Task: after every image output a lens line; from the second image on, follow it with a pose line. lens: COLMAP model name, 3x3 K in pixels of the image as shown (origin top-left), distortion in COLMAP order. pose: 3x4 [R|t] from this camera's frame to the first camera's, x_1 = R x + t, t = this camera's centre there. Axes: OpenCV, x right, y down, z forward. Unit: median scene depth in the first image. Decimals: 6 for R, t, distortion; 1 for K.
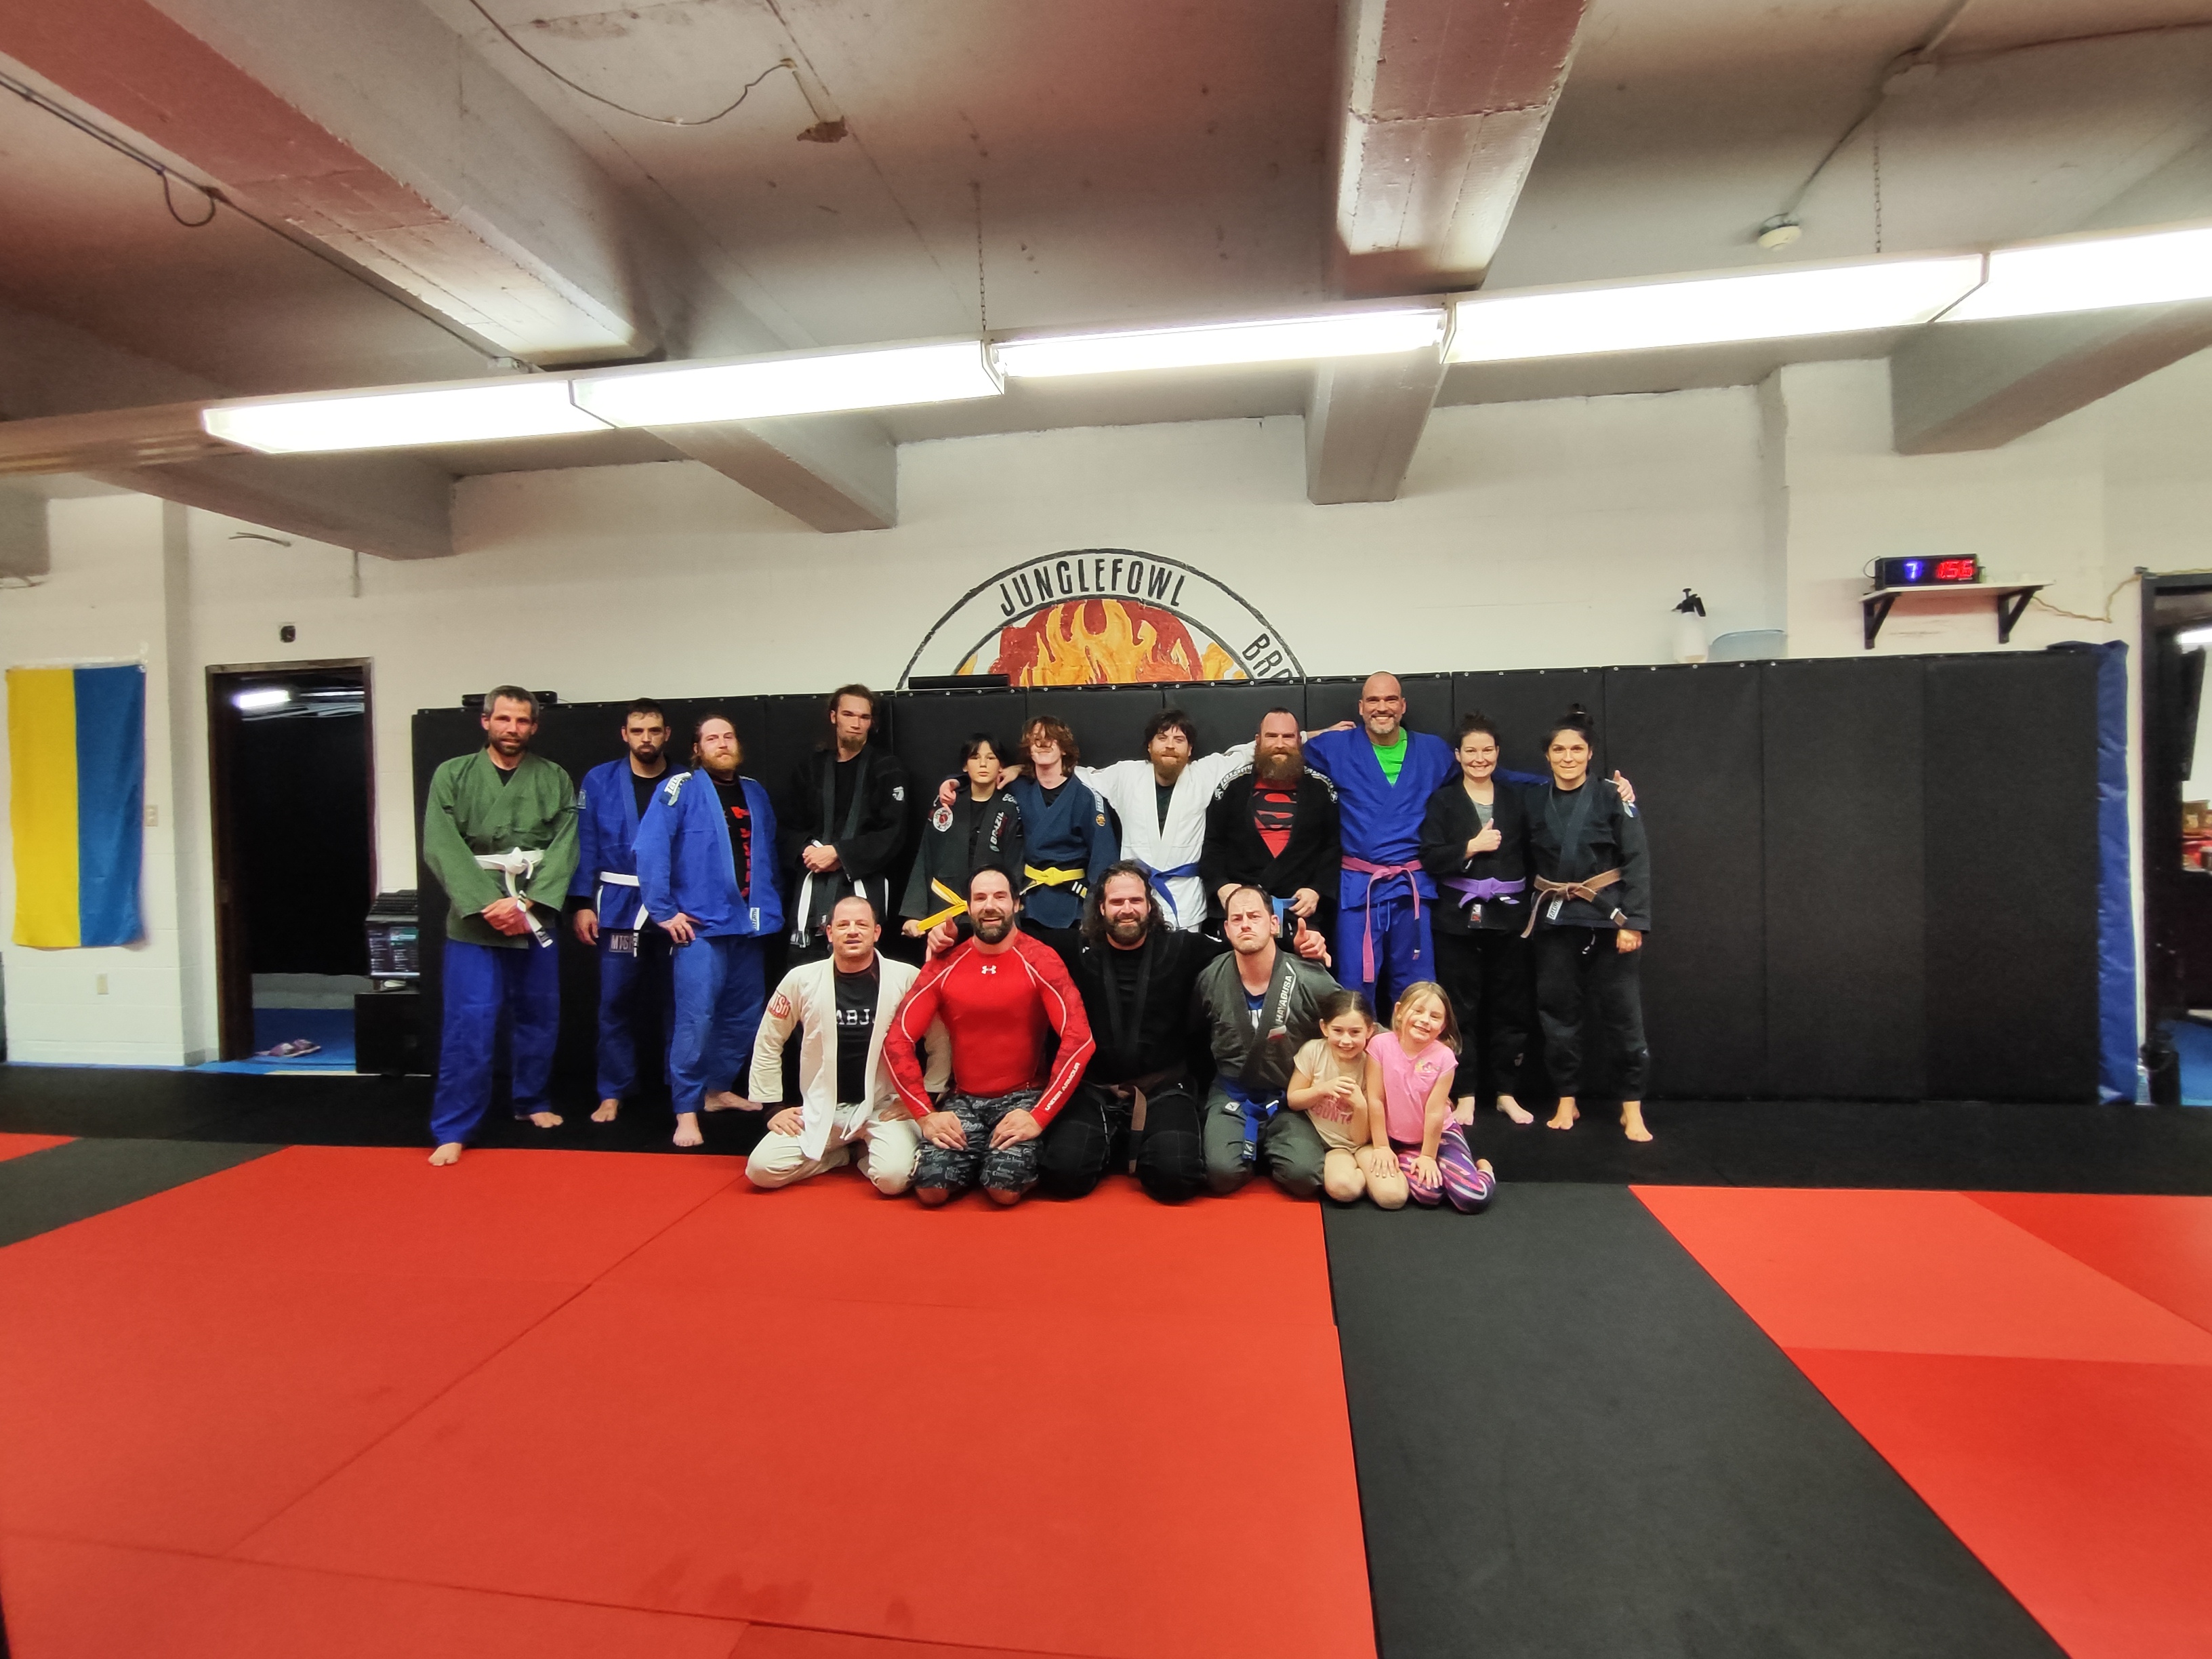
lens RADIAL K [[993.2, 0, 1124.4], [0, 993.2, 805.3], [0, 0, 1]] dist [-0.021129, 0.004726]
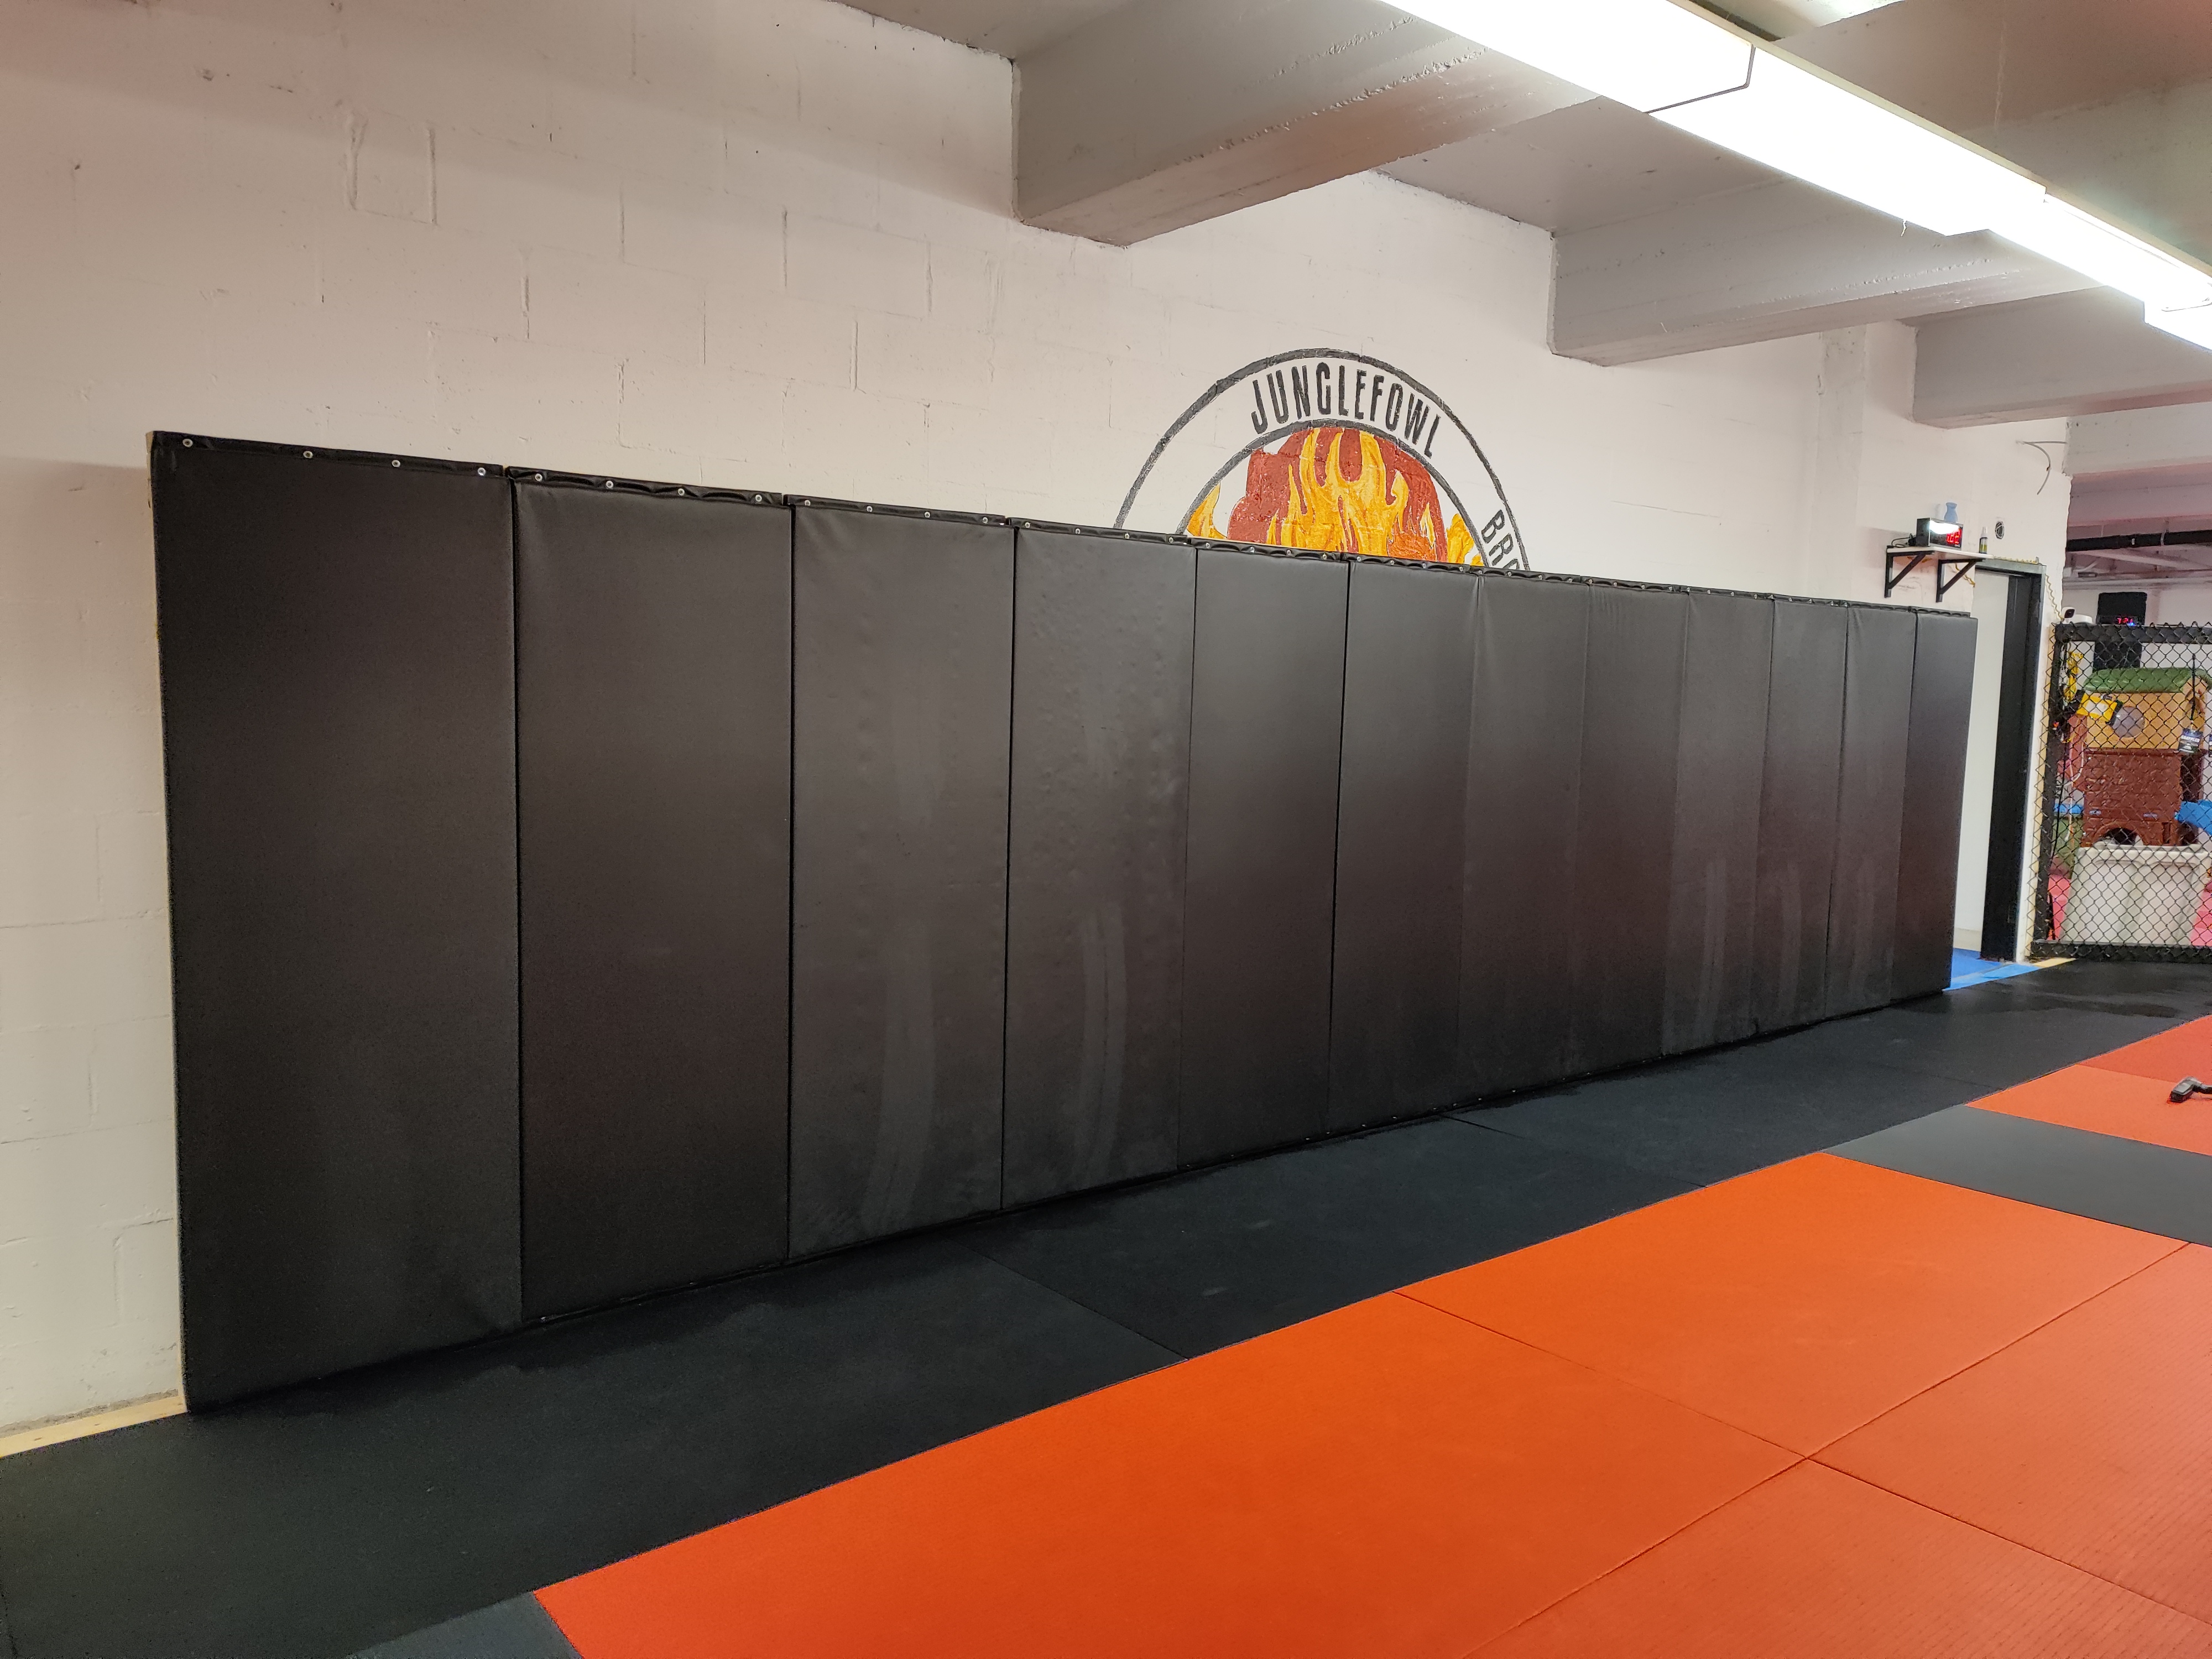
lens RADIAL K [[1612.0, 0, 1082.4], [0, 1612.0, 846.3], [0, 0, 1]] dist [0.029653, -0.006352]
pose [[0.677664, -0.040581, 0.734251, -1.009366], [-0.031520, 0.995956, 0.084136, -0.007147], [-0.734696, -0.080160, 0.673644, 0.361431]]
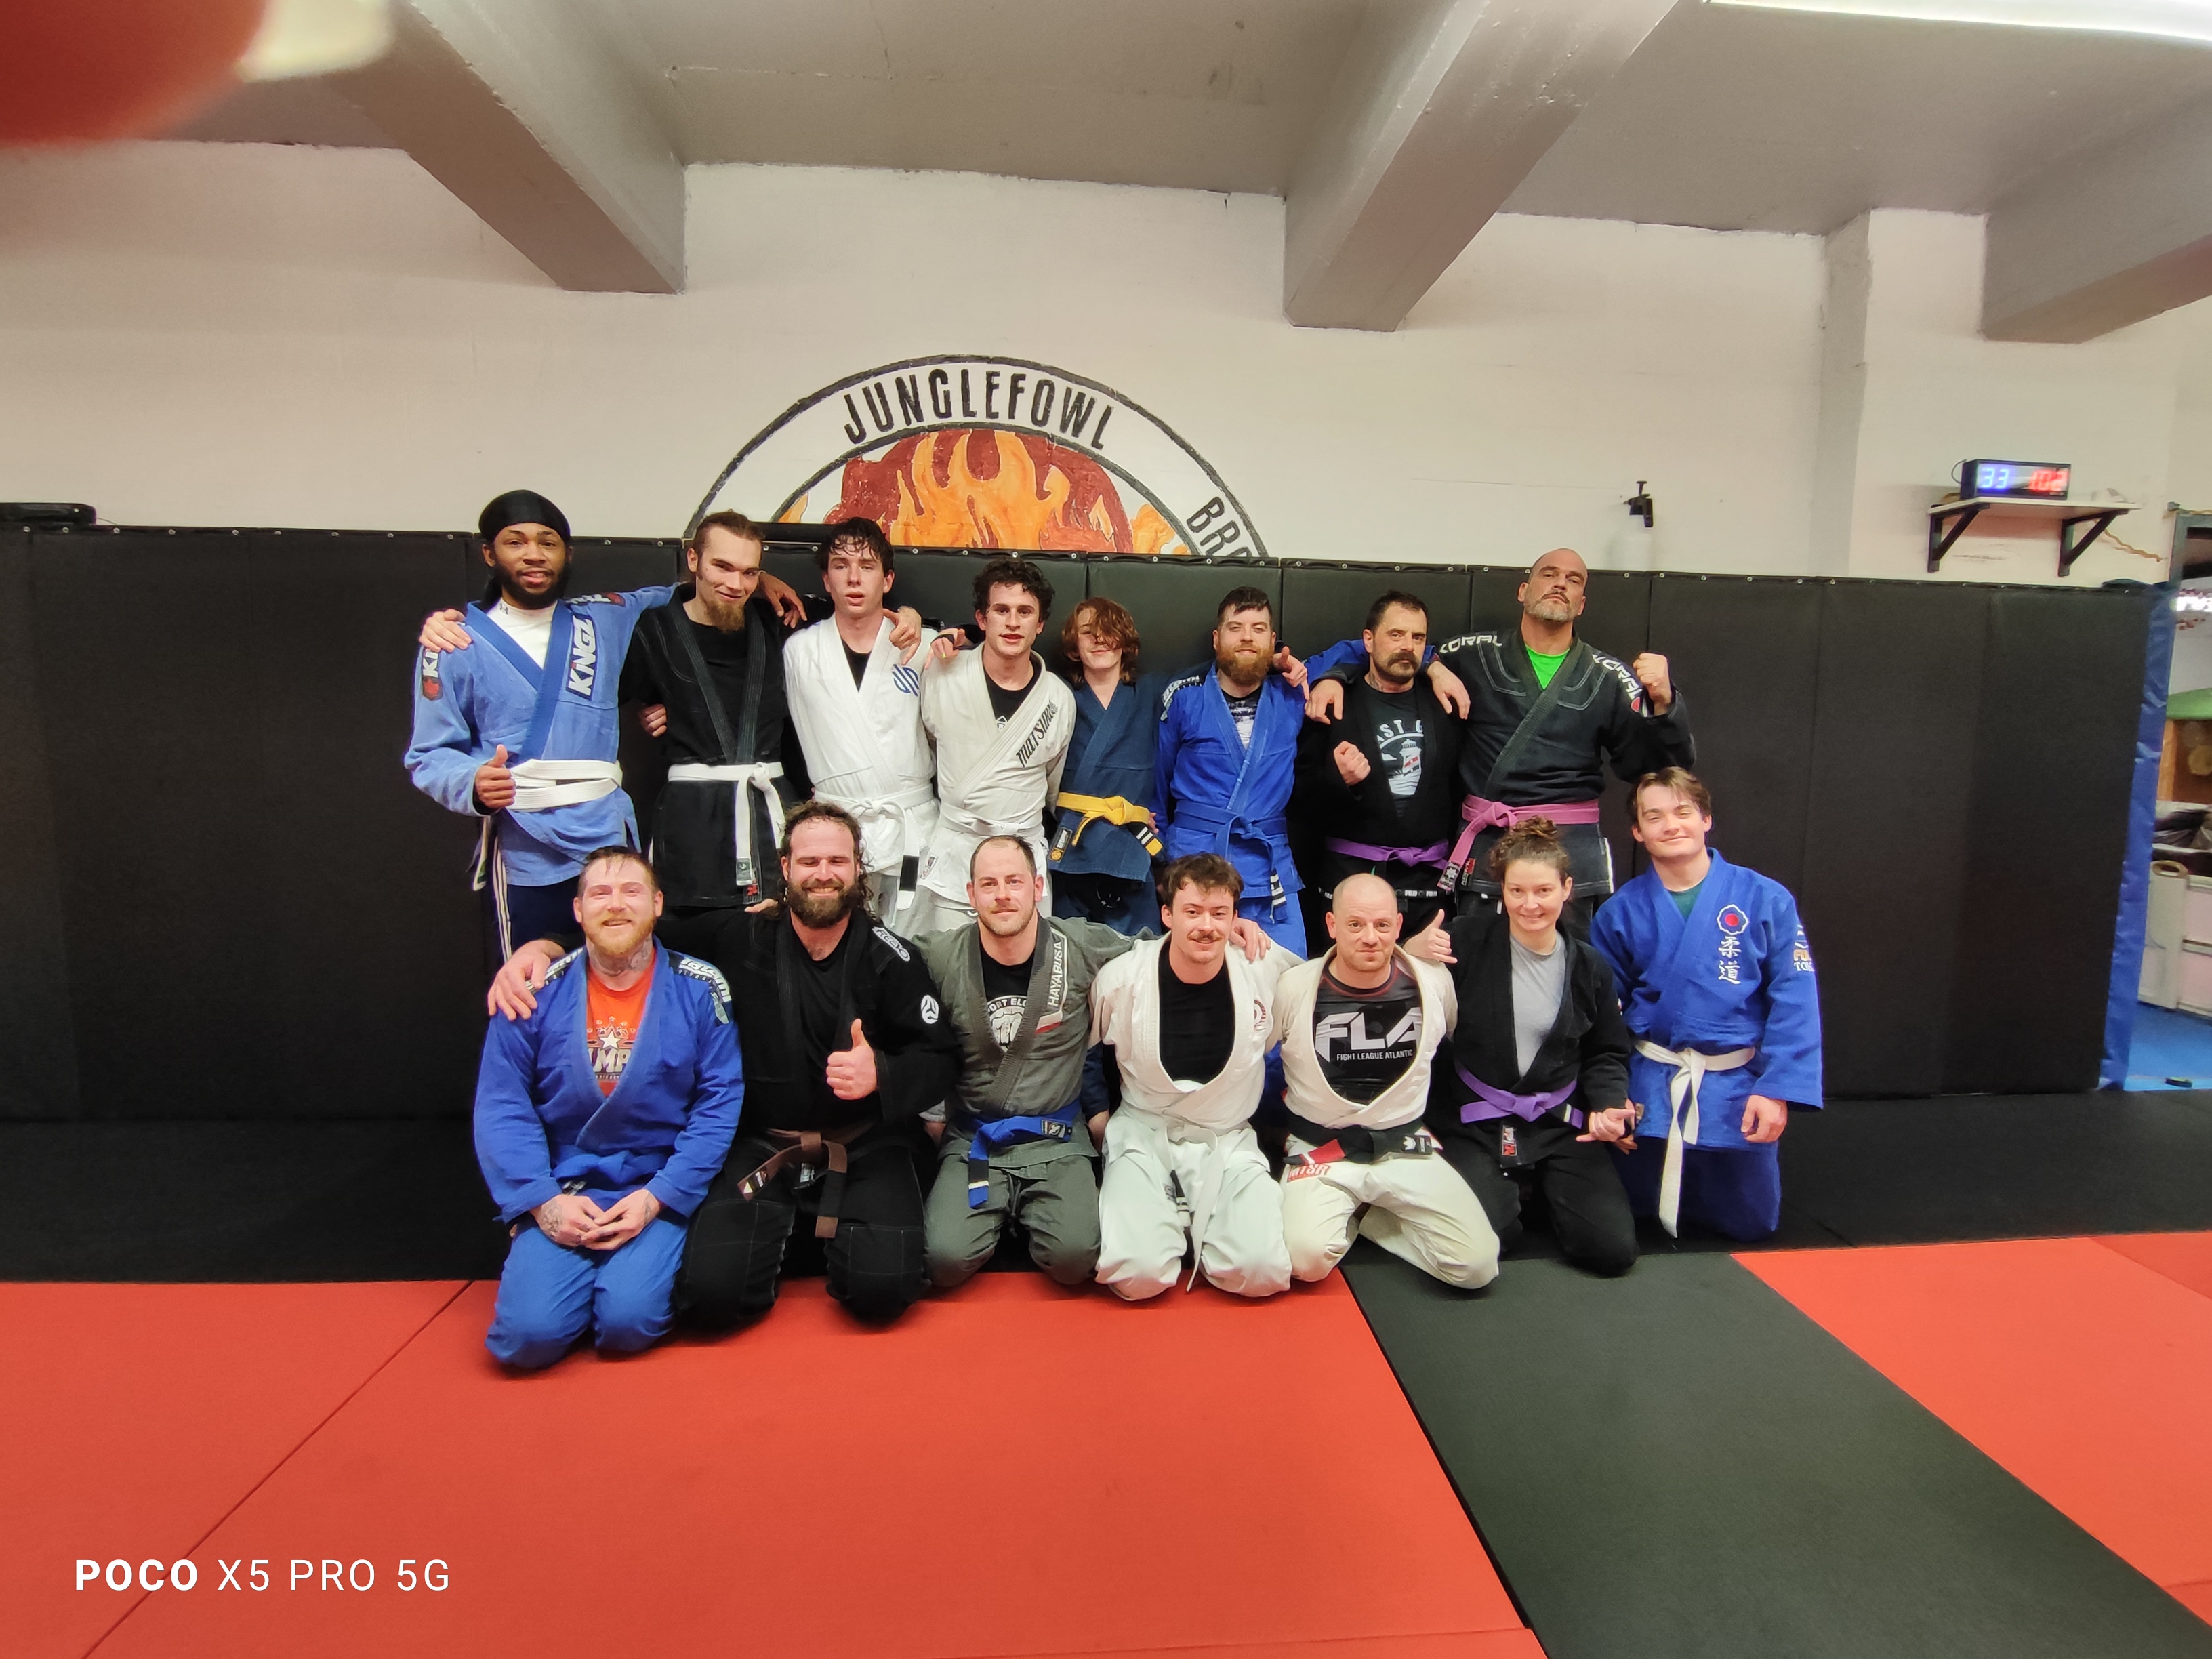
lens RADIAL K [[993.2, 0, 1128.3], [0, 993.2, 790.7], [0, 0, 1]] dist [-0.021129, 0.004726]
pose [[0.976163, 0.021062, 0.216013, -0.077386], [-0.037845, 0.996551, 0.073855, -0.007391], [-0.213712, -0.080270, 0.973593, 0.274767]]
